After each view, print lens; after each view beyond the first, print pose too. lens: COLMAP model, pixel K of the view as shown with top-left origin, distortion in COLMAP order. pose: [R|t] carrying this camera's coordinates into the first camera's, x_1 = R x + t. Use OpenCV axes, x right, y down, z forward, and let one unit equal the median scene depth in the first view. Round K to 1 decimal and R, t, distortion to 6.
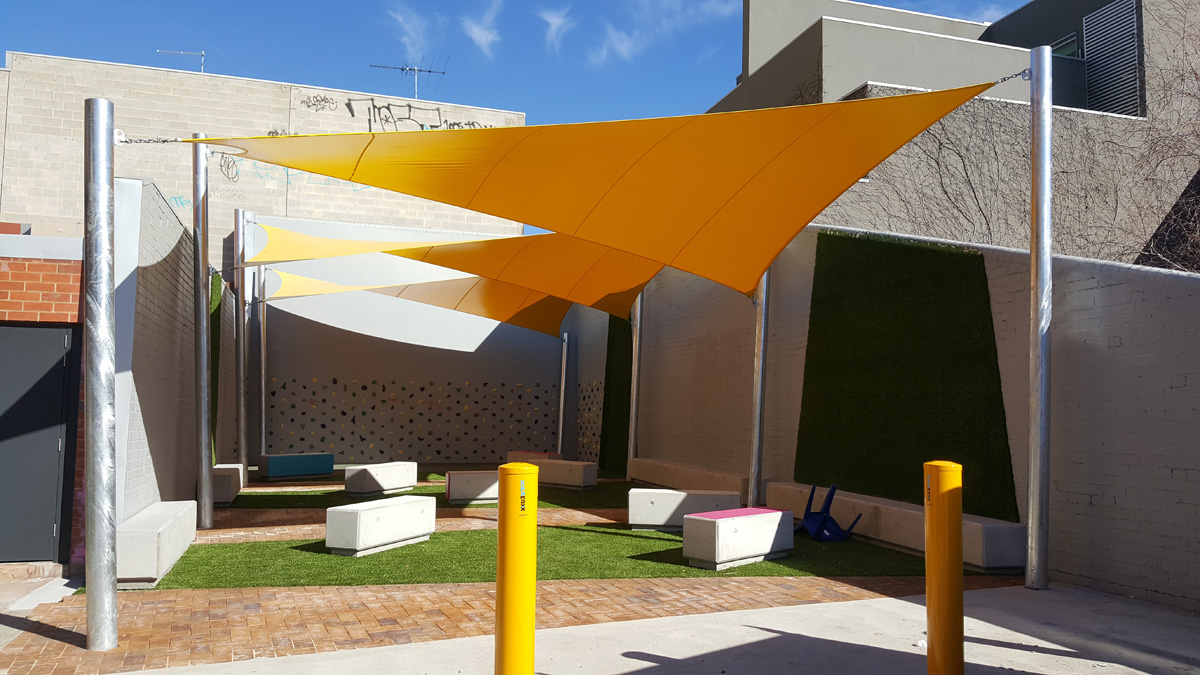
lens RADIAL K [[952.6, 0, 593.8], [0, 952.6, 346.1], [0, 0, 1]] dist [0.088655, -0.163842]
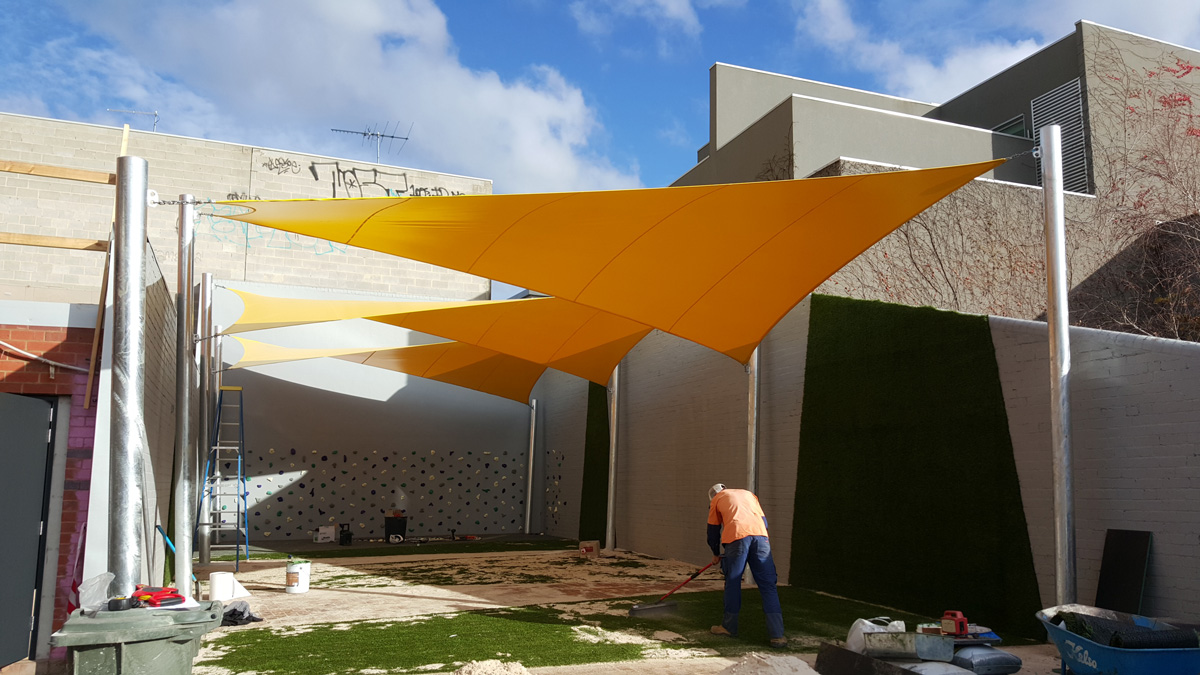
lens RADIAL K [[947.4, 0, 616.3], [0, 947.4, 341.0], [0, 0, 1]] dist [0.105328, -0.182557]
pose [[0.995289, 0.002698, 0.096915, -0.043887], [0.004391, 0.997333, -0.072858, -0.002719], [-0.096853, 0.072940, 0.992622, 0.013237]]
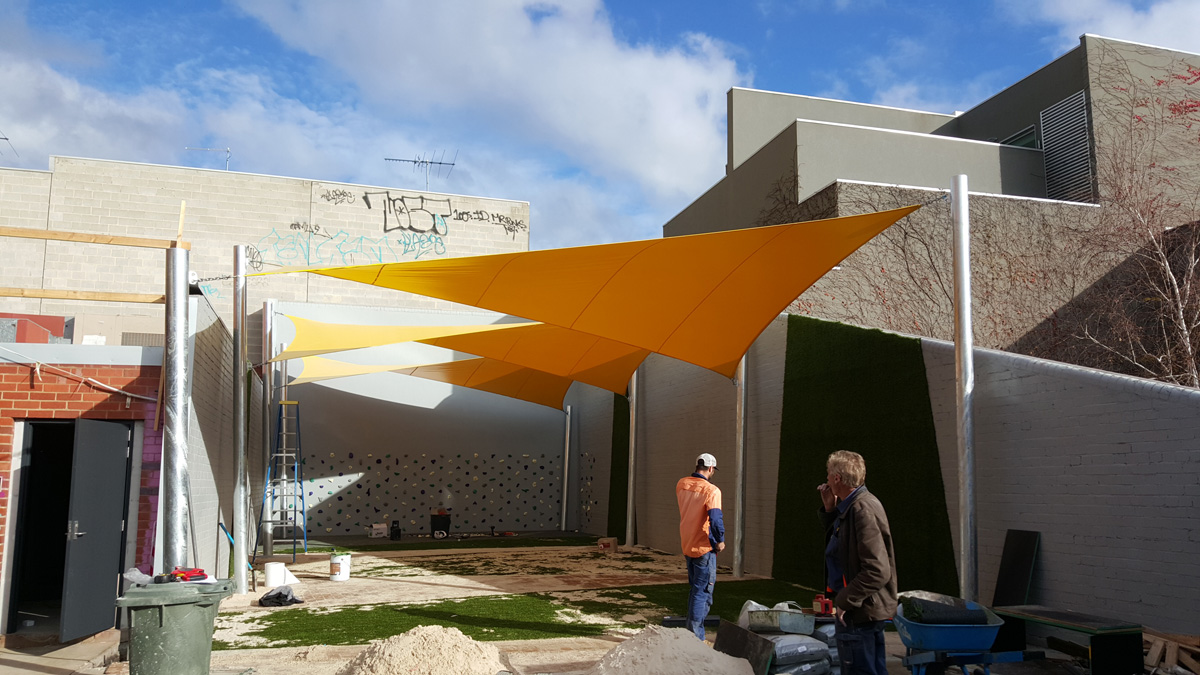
lens RADIAL K [[958.6, 0, 600.0], [0, 958.6, 337.5], [0, 0, 1]] dist [0.156698, -0.329096]
pose [[0.999901, -0.013486, -0.004052, 0.011877], [0.013160, 0.997324, -0.071921, -0.013677], [0.005011, 0.071861, 0.997402, -0.080248]]
